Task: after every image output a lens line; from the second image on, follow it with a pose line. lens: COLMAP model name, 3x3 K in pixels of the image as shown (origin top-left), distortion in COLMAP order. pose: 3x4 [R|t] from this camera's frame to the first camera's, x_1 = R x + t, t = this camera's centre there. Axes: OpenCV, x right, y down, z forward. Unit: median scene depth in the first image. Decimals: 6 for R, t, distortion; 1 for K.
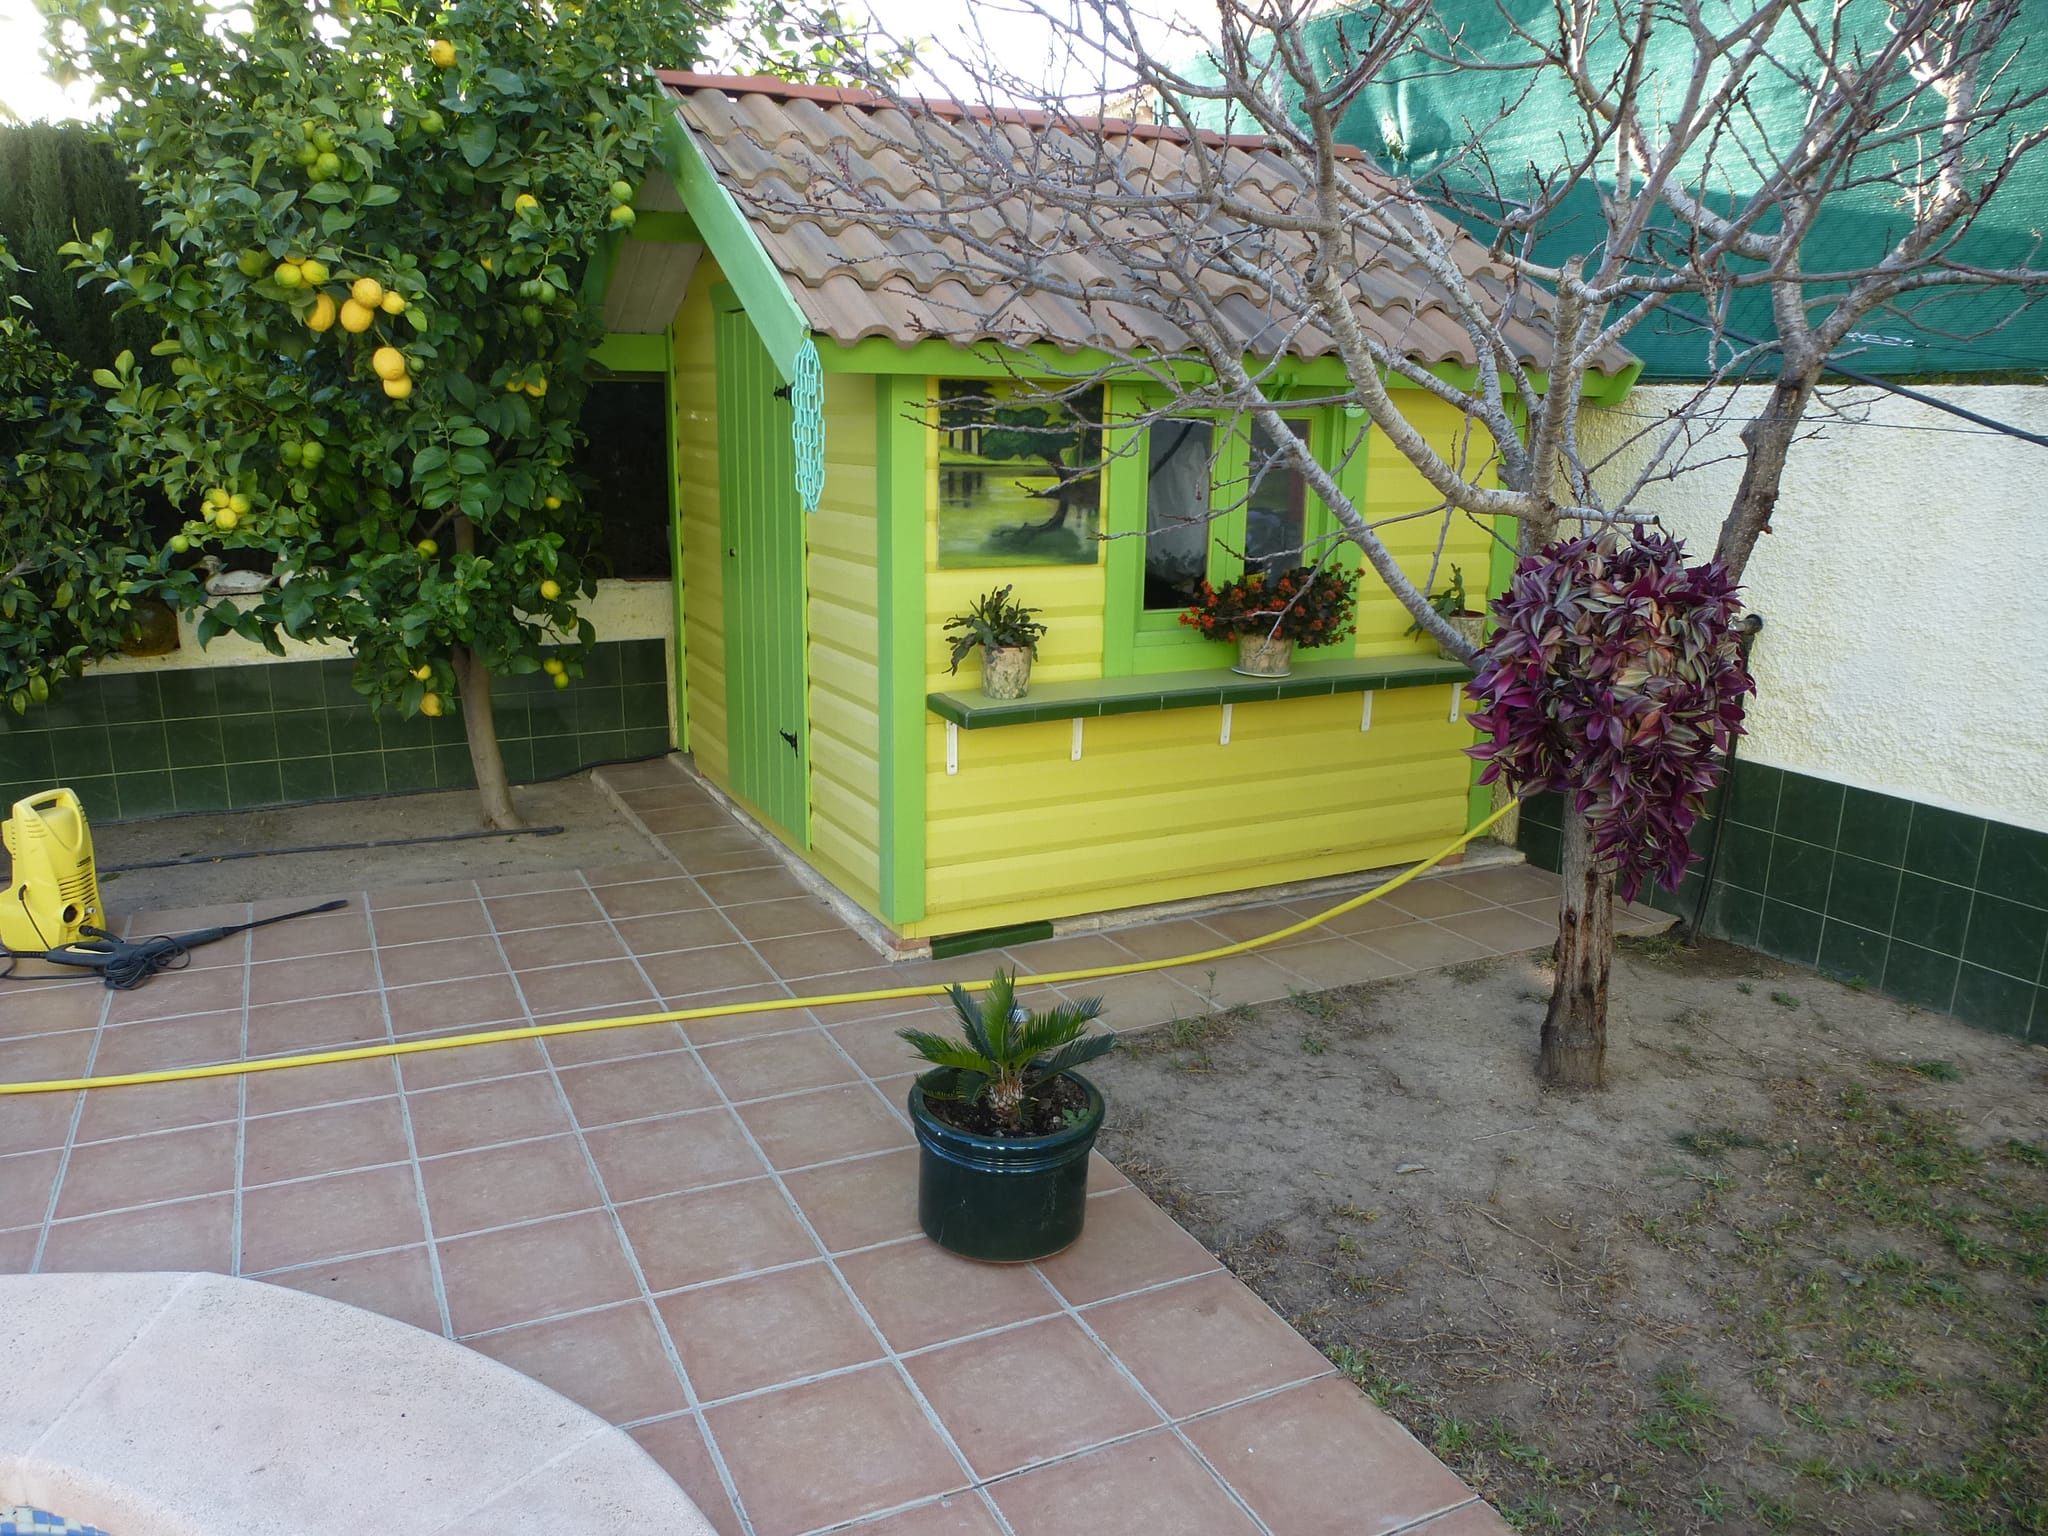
lens RADIAL K [[1461.5, 0, 1010.2], [0, 1461.5, 761.1], [0, 0, 1]] dist [-0.069954, 0.027773]
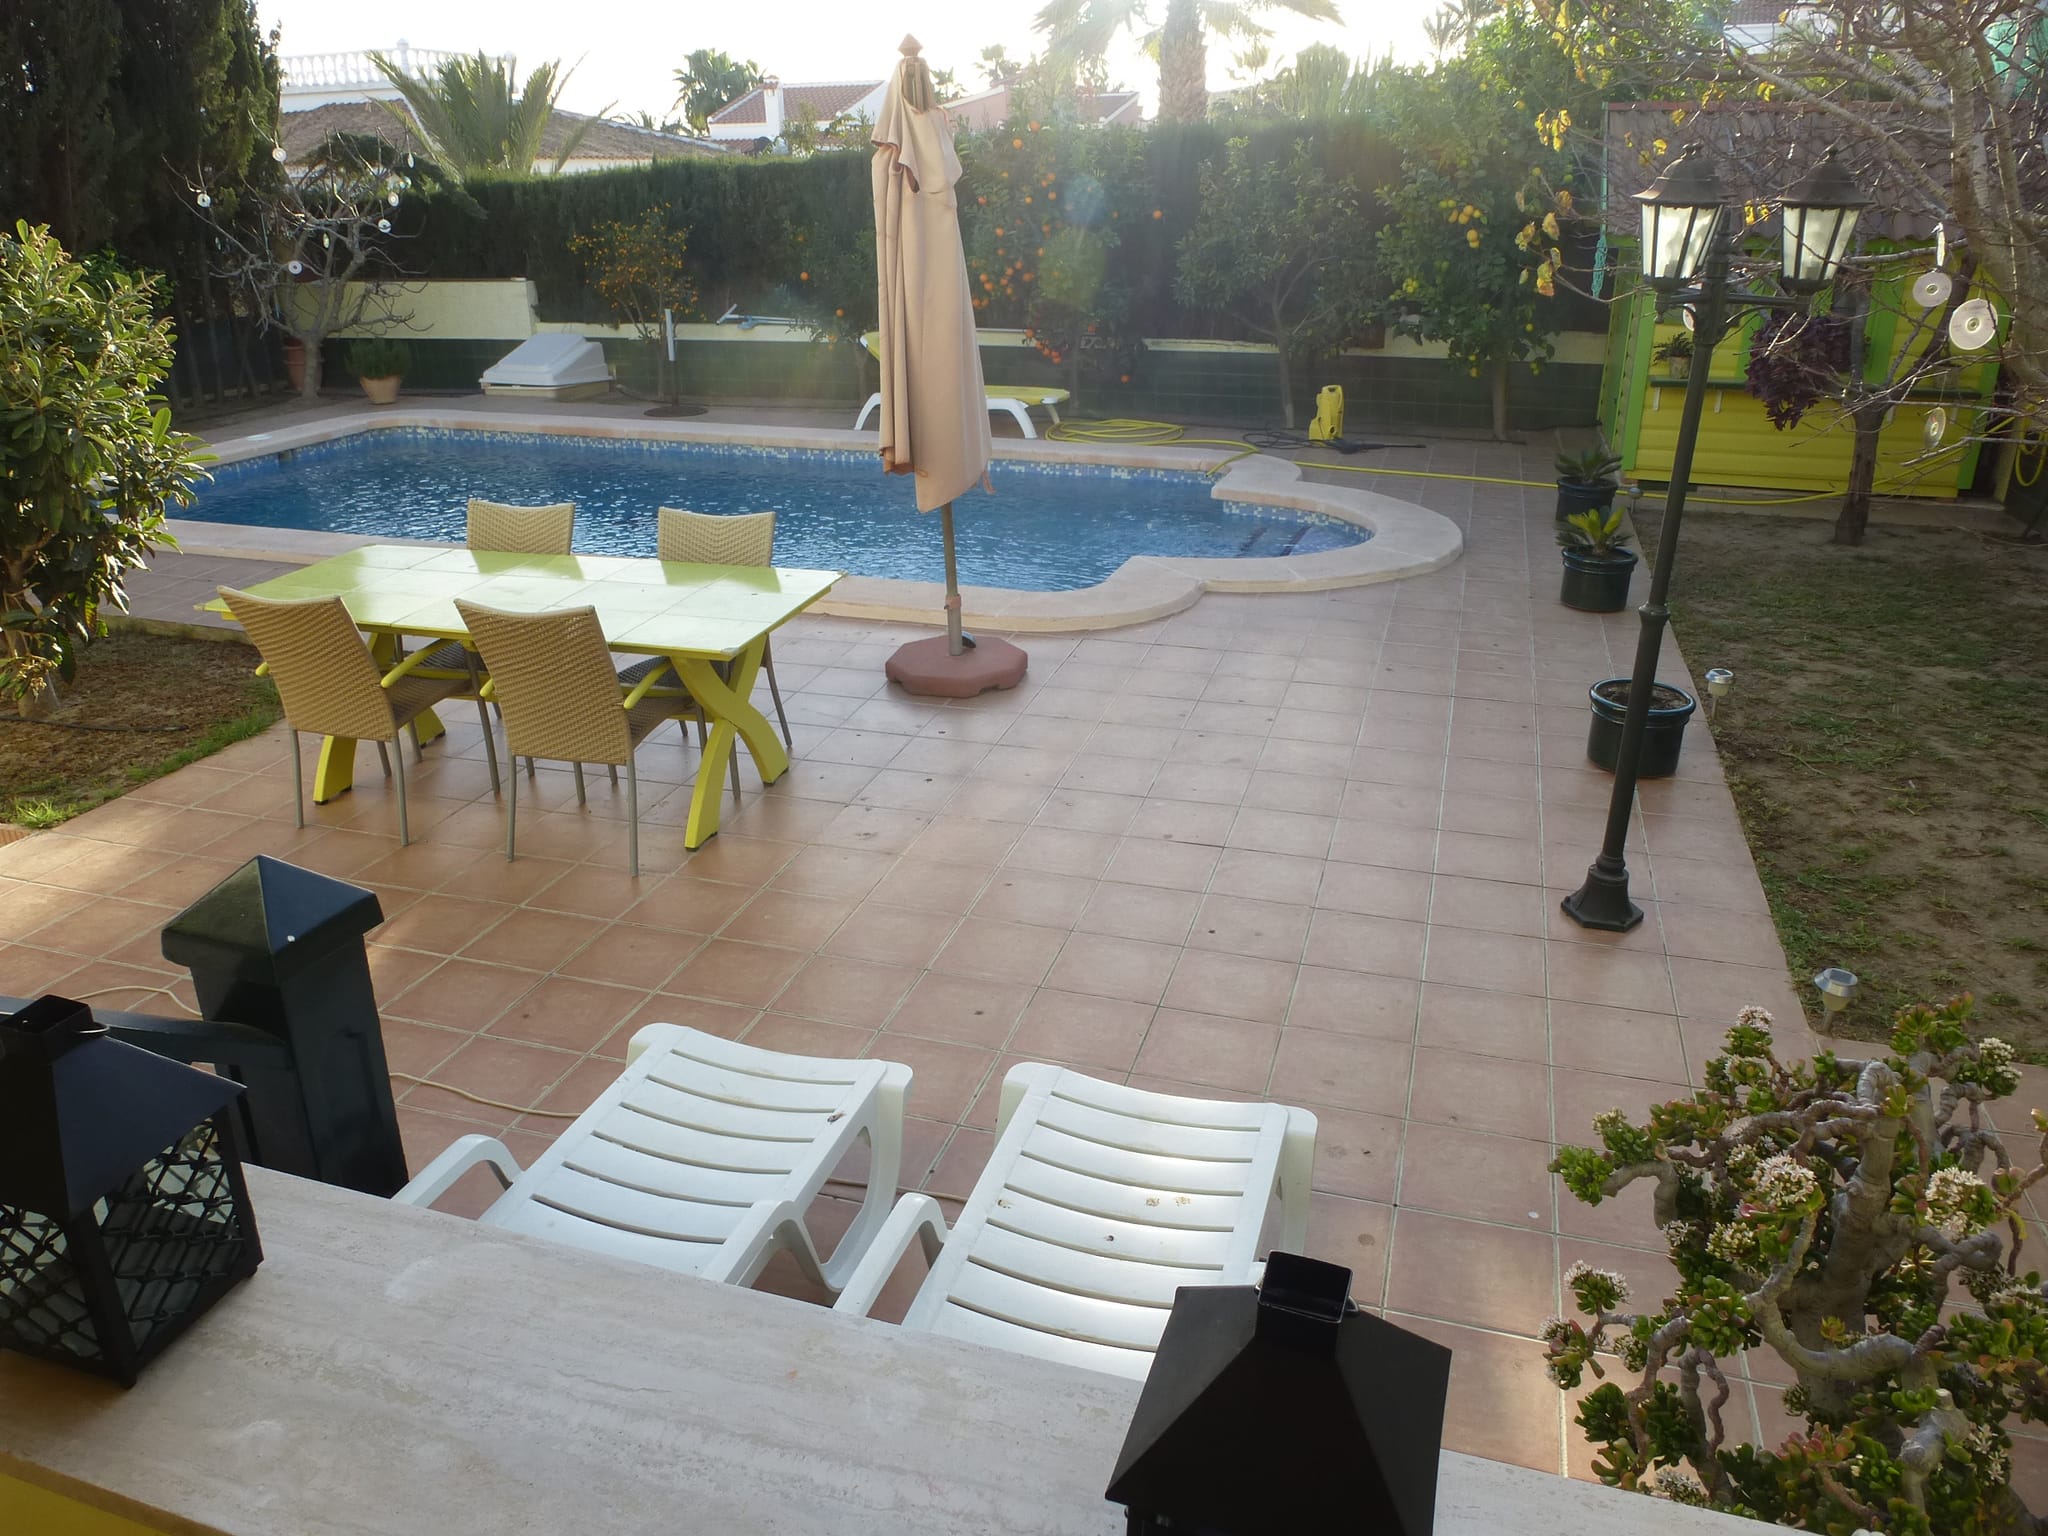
lens RADIAL K [[1461.5, 0, 1010.2], [0, 1461.5, 761.1], [0, 0, 1]] dist [-0.069954, 0.027773]
pose [[0.717334, 0.245345, -0.652102, 0.892487], [-0.154882, 0.968682, 0.194080, 0.276434], [0.679296, -0.038221, 0.732869, -1.518966]]
